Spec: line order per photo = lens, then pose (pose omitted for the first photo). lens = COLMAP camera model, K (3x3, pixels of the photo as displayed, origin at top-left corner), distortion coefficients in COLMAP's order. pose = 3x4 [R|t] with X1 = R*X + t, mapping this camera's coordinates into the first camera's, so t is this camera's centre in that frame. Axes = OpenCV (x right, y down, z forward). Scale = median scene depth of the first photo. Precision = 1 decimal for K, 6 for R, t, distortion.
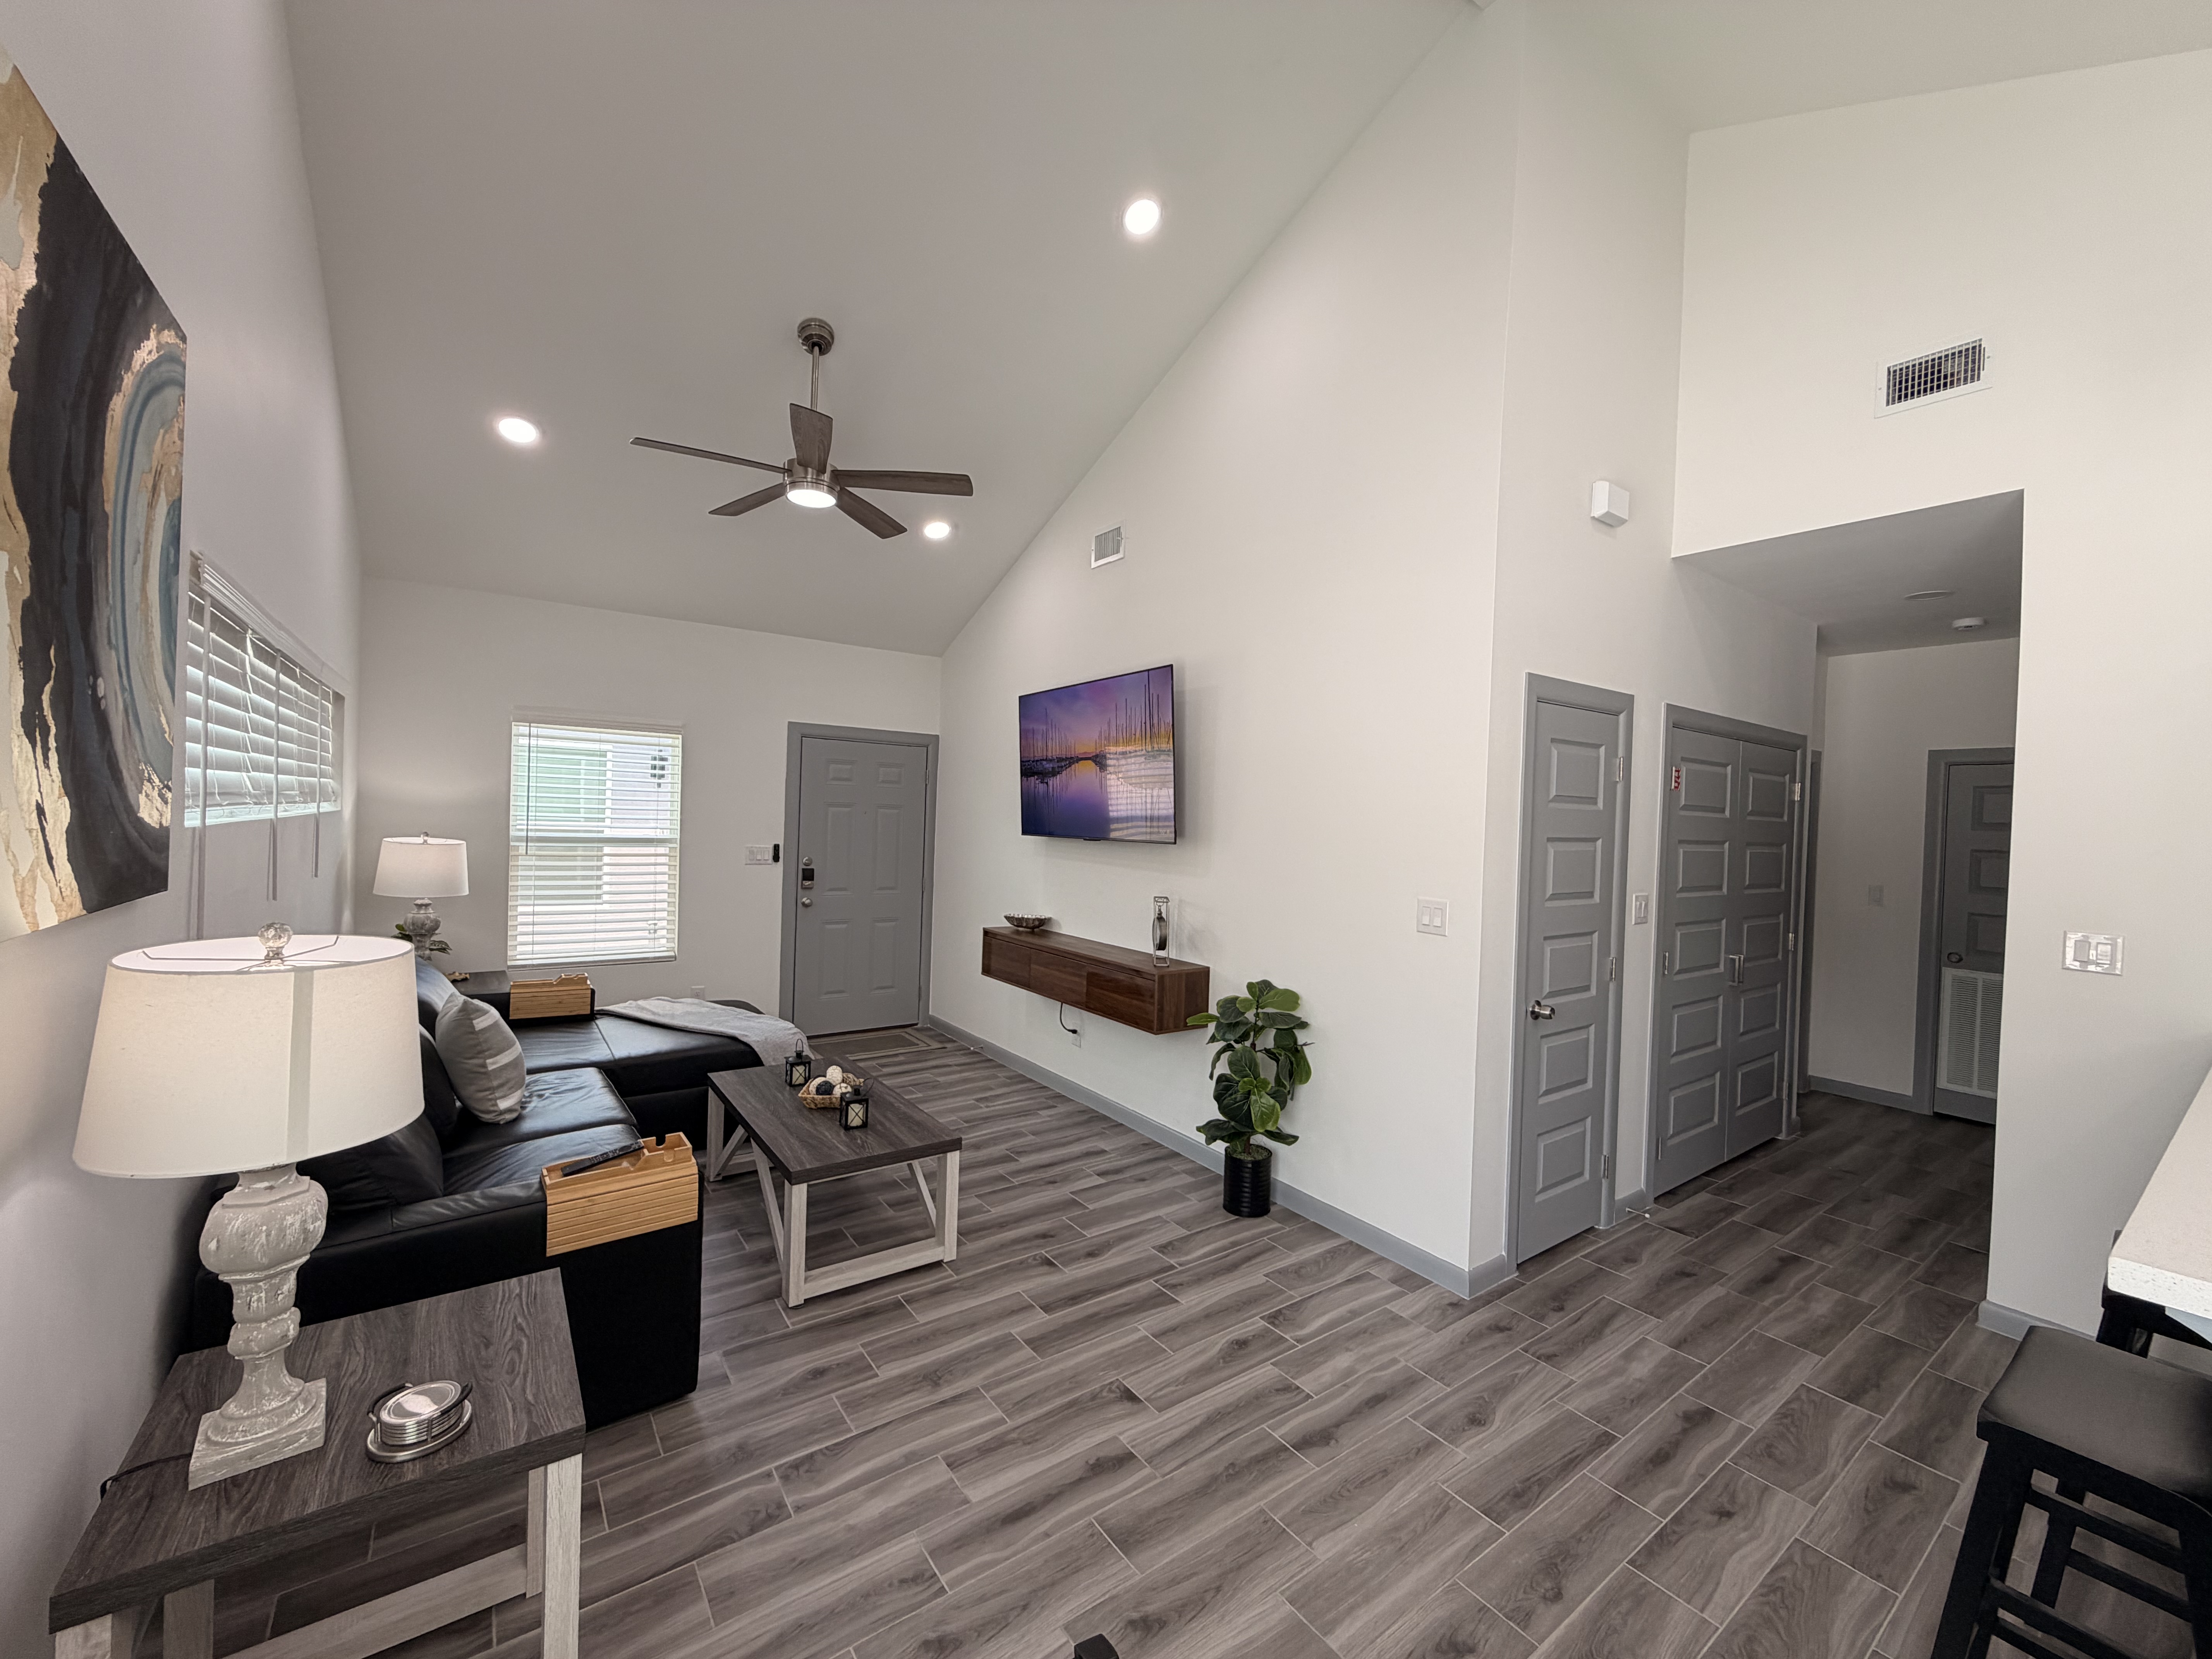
lens RADIAL K [[882.1, 0, 1100.7], [0, 882.1, 826.1], [0, 0, 1]] dist [-0.000278, 0.000164]
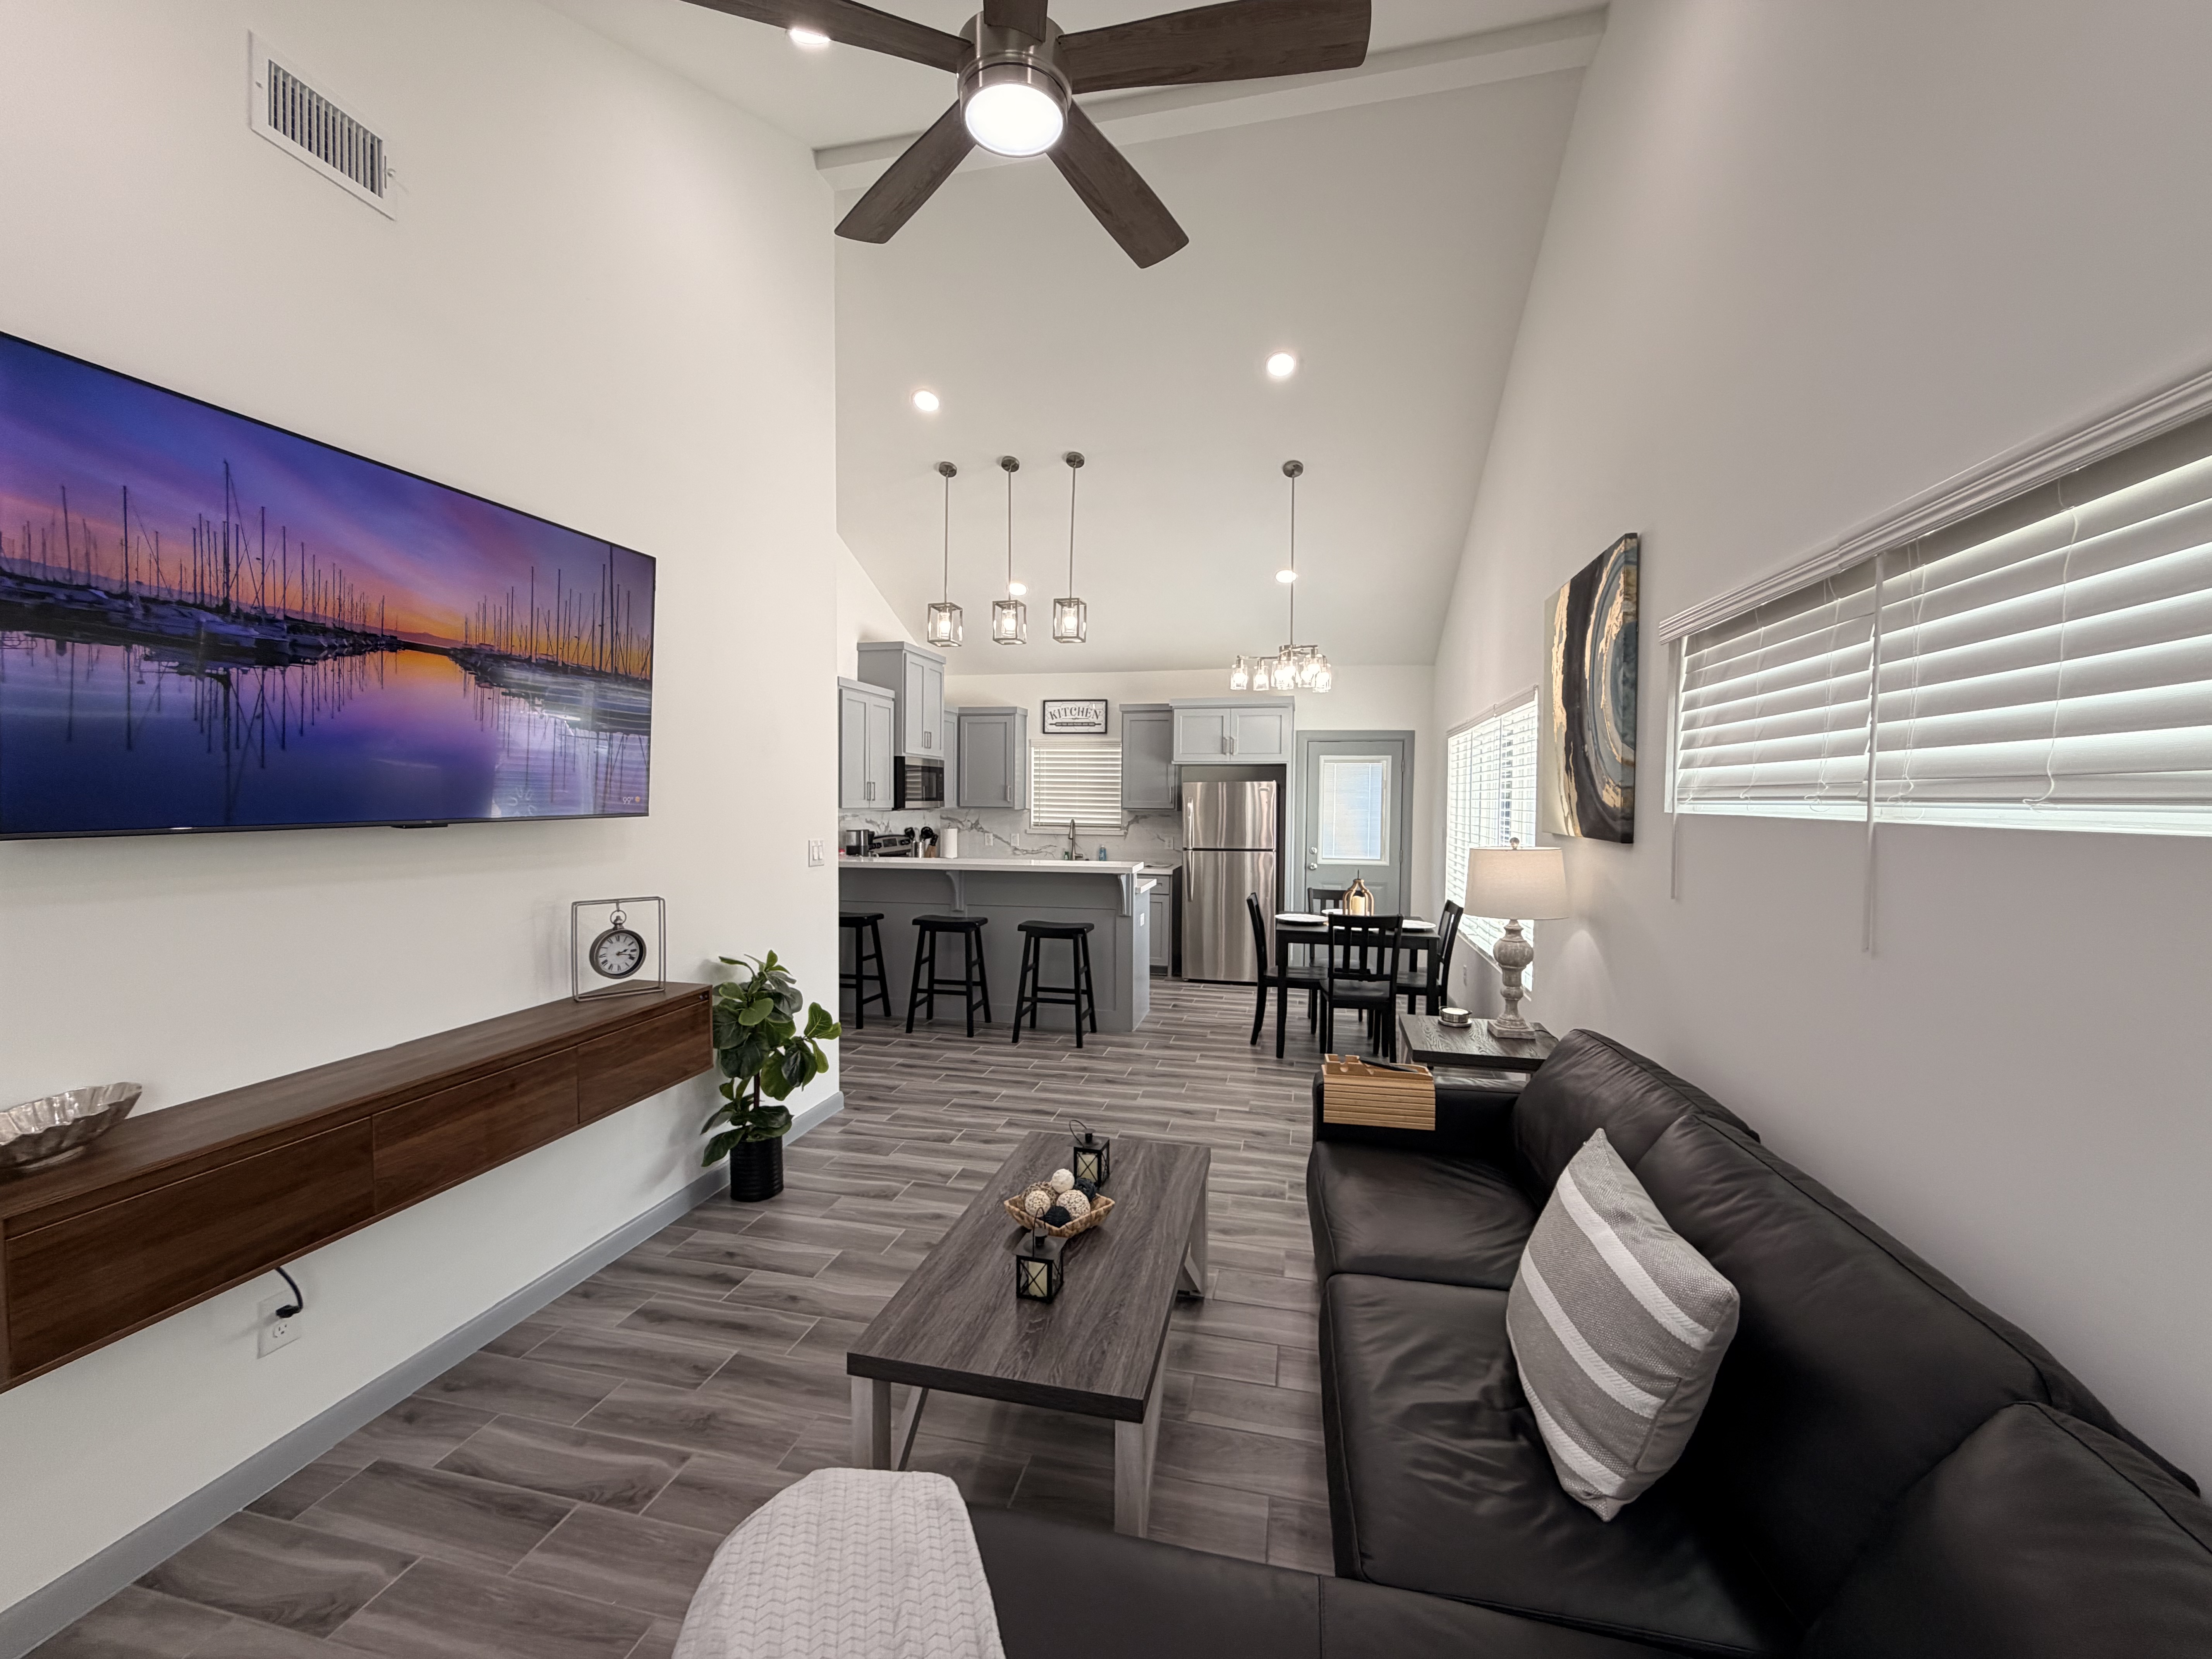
lens RADIAL K [[882.1, 0, 1100.7], [0, 882.1, 826.1], [0, 0, 1]] dist [-0.000278, 0.000164]
pose [[-0.659413, -0.062122, 0.749210, -0.926209], [-0.018458, 0.997617, 0.066474, -0.033468], [-0.751555, 0.030004, -0.658988, 1.622658]]
